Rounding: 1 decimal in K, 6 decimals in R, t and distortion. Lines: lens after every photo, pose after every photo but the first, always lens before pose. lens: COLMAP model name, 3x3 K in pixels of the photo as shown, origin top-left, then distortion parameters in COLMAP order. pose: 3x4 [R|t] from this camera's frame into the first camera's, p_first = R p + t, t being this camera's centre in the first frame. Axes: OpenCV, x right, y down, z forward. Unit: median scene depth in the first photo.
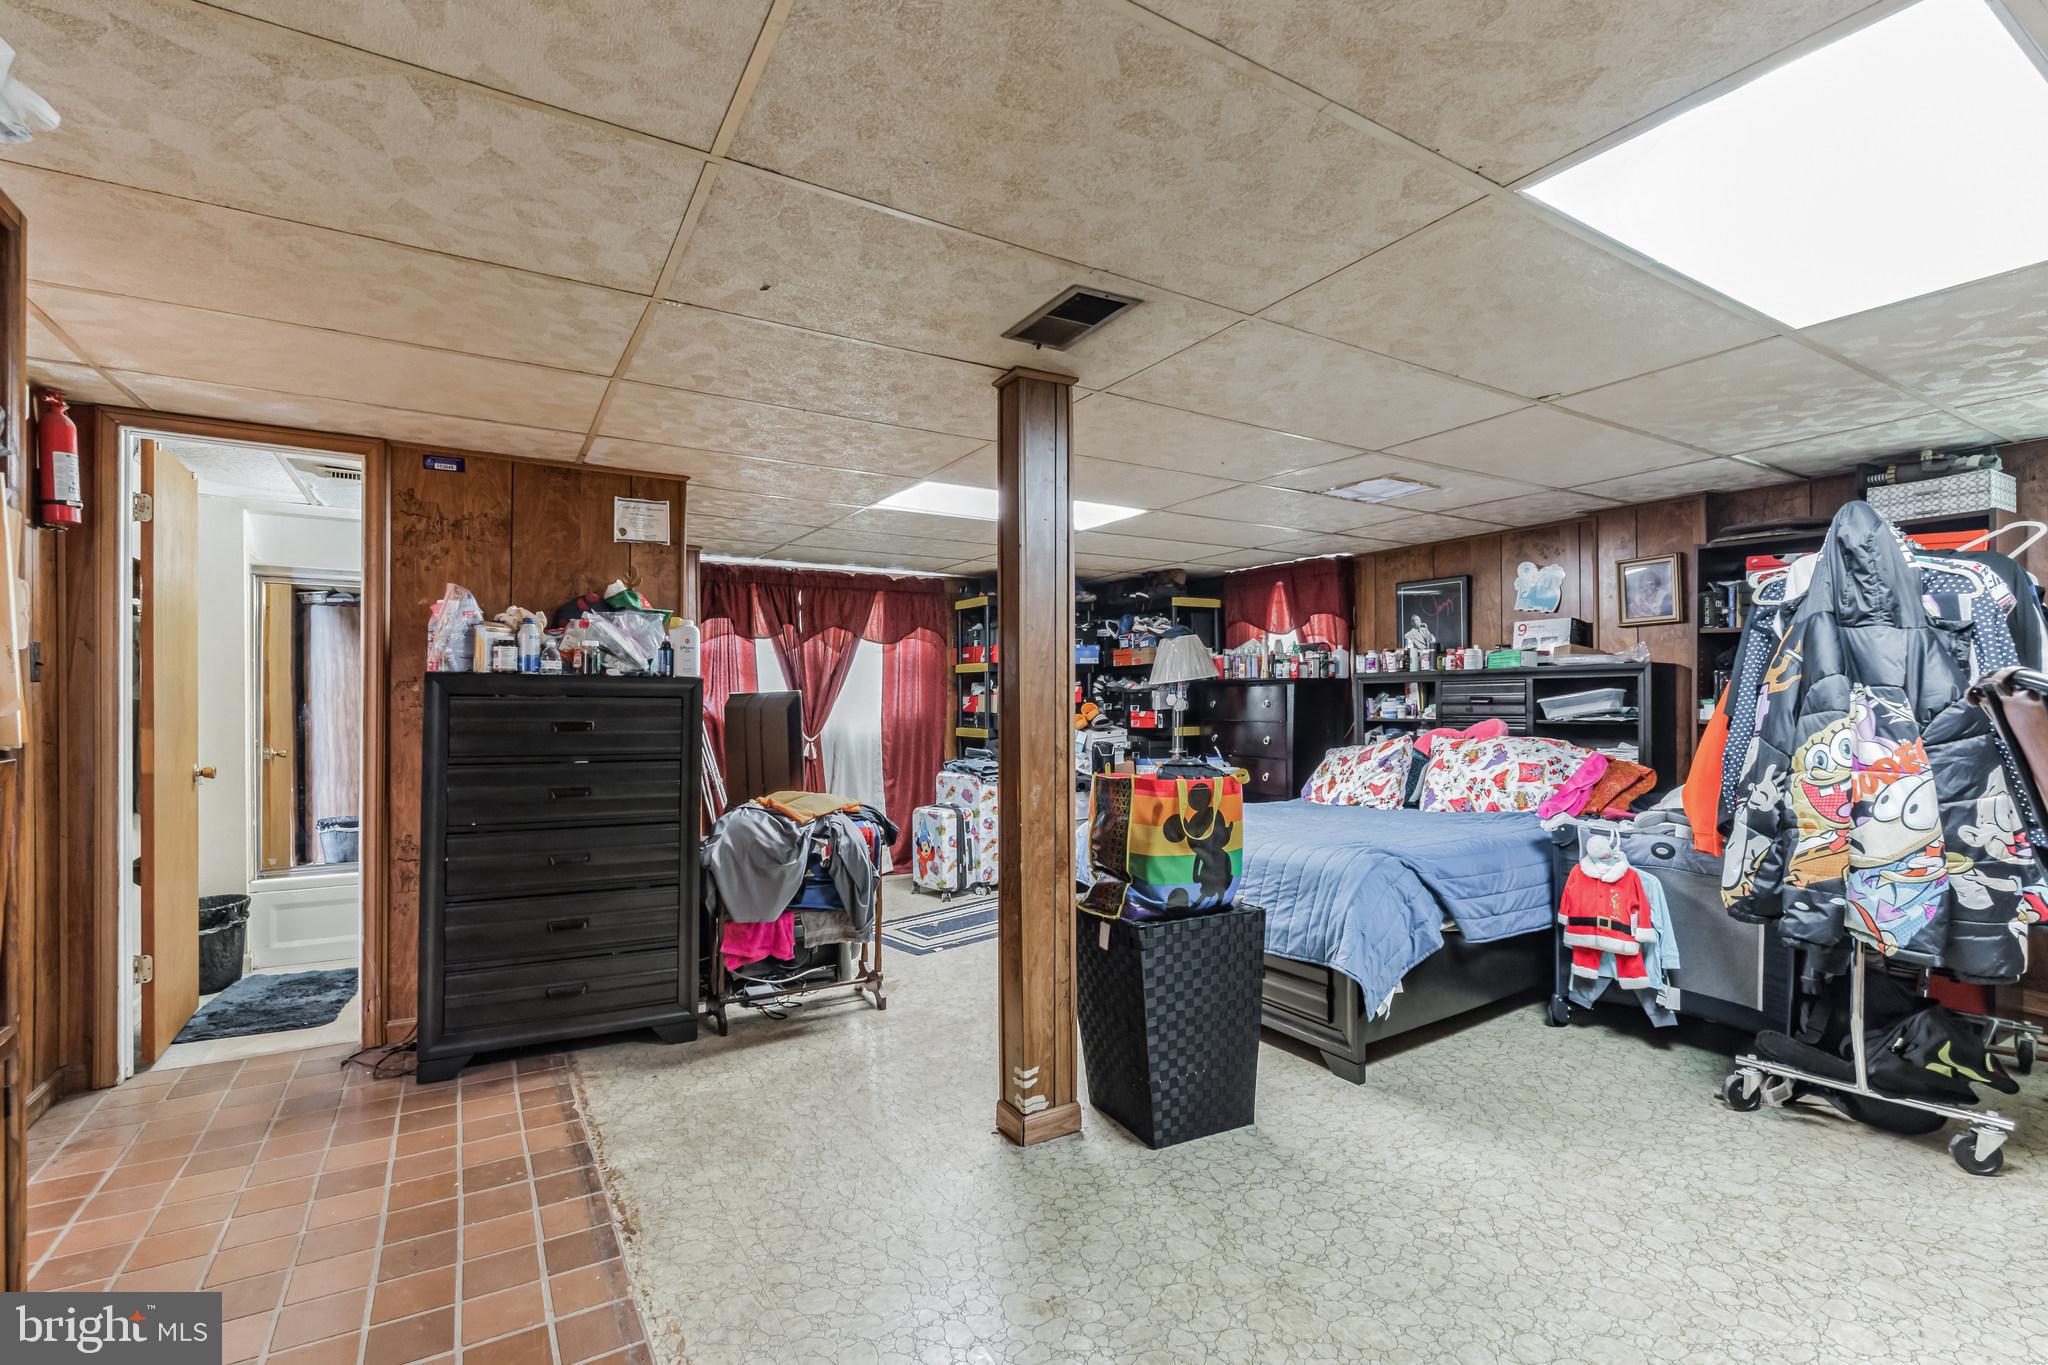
lens RADIAL K [[902.5, 0, 1018.9], [0, 902.5, 683.1], [0, 0, 1]] dist [-0.003607, 0.000287]
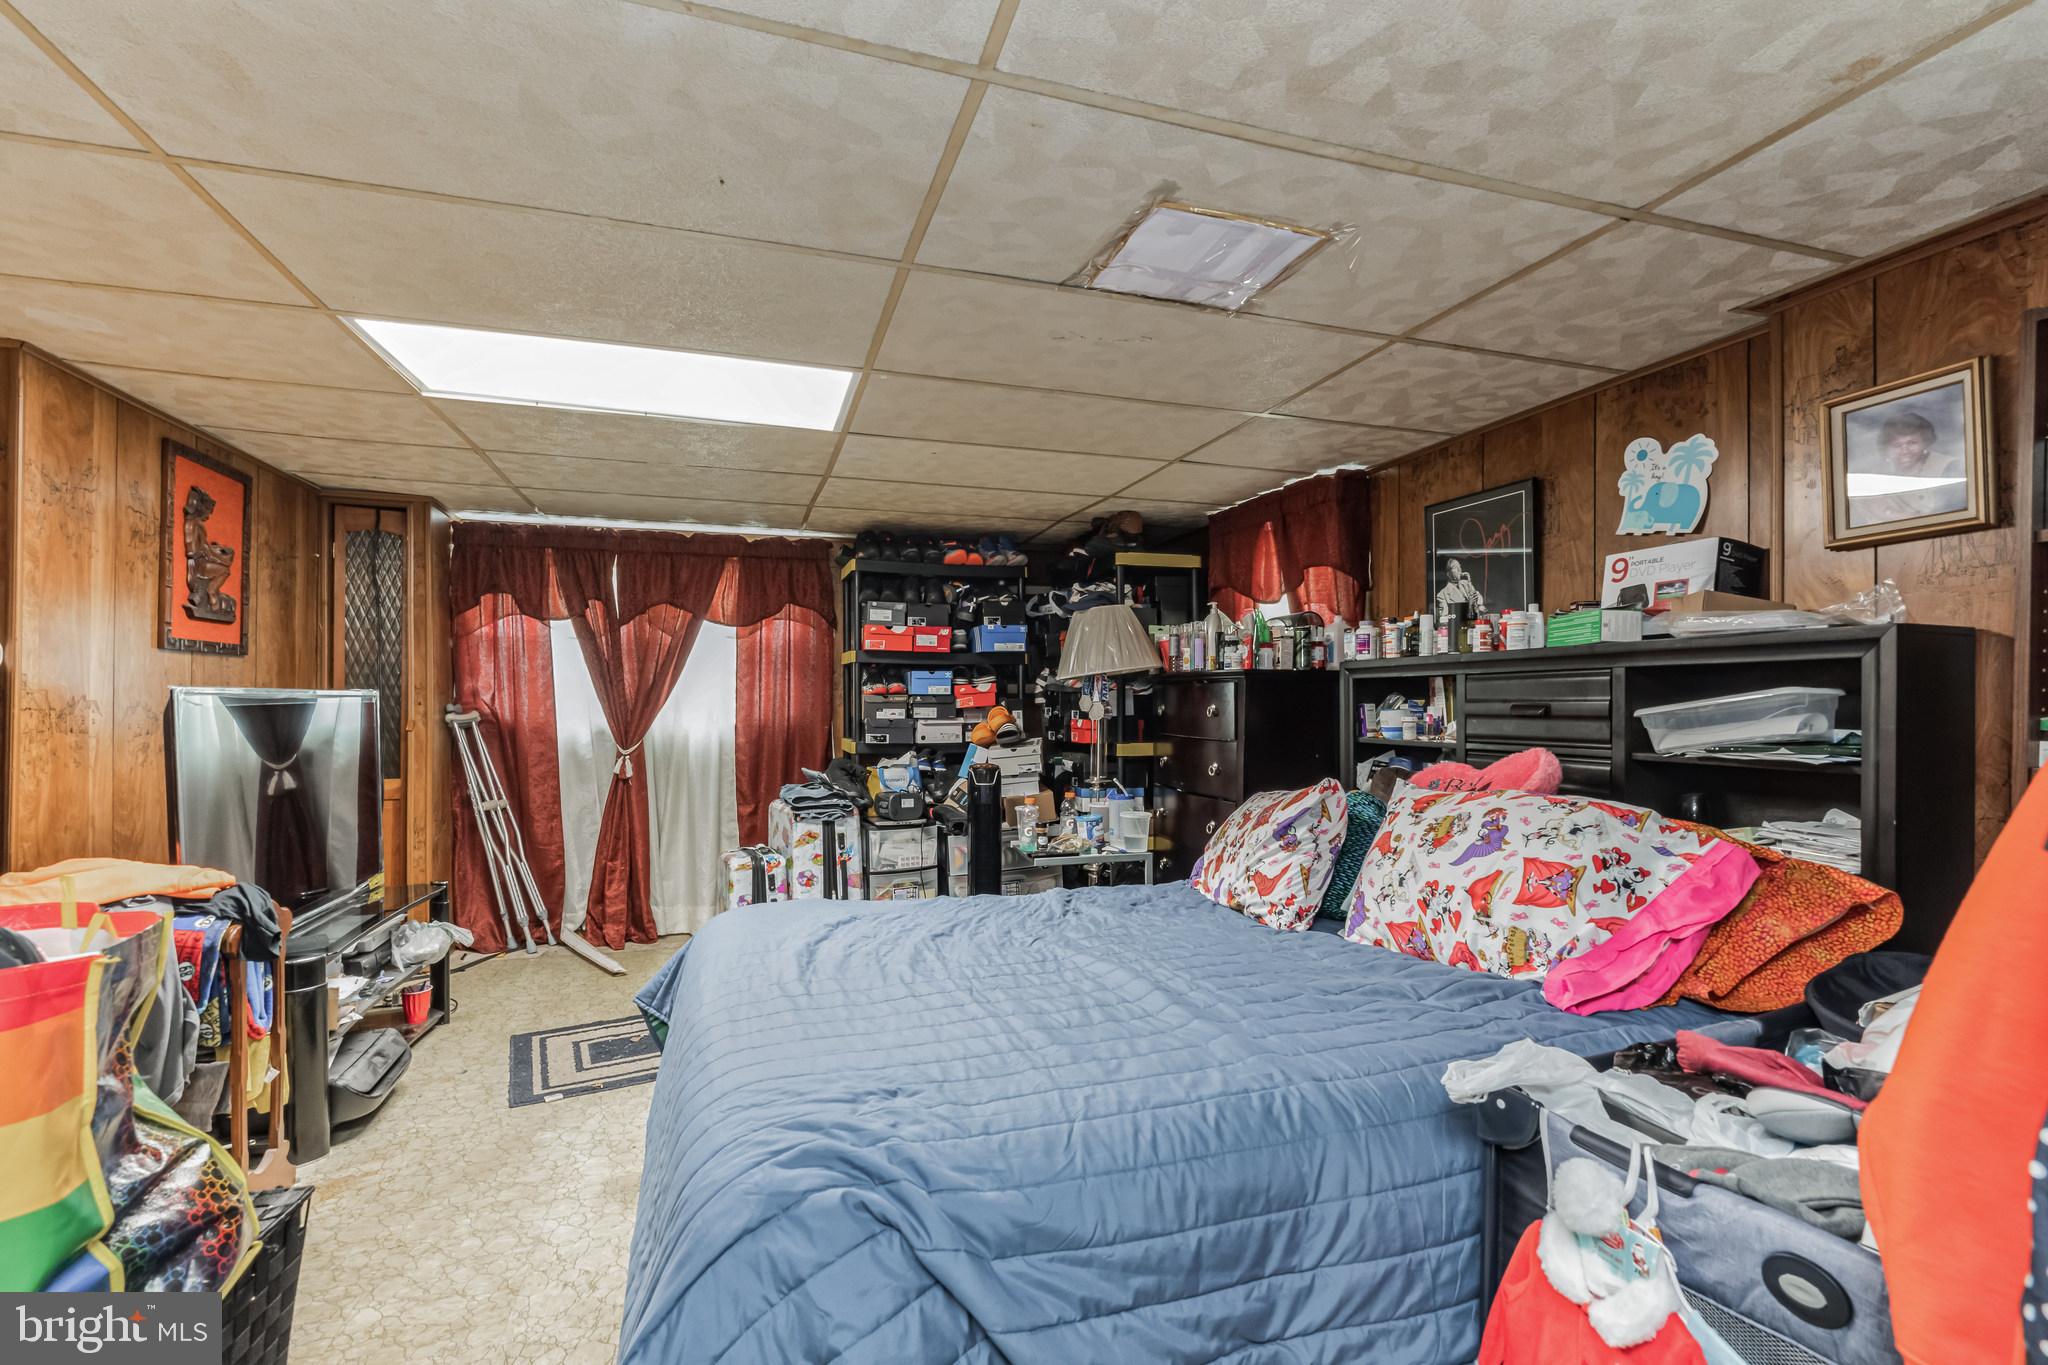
lens RADIAL K [[902.5, 0, 1018.9], [0, 902.5, 683.1], [0, 0, 1]] dist [-0.003607, 0.000287]
pose [[0.973328, 0.002462, -0.229405, 0.346971], [-0.002230, 0.999997, 0.001272, 0.003734], [0.229407, -0.000726, 0.973330, 0.434455]]
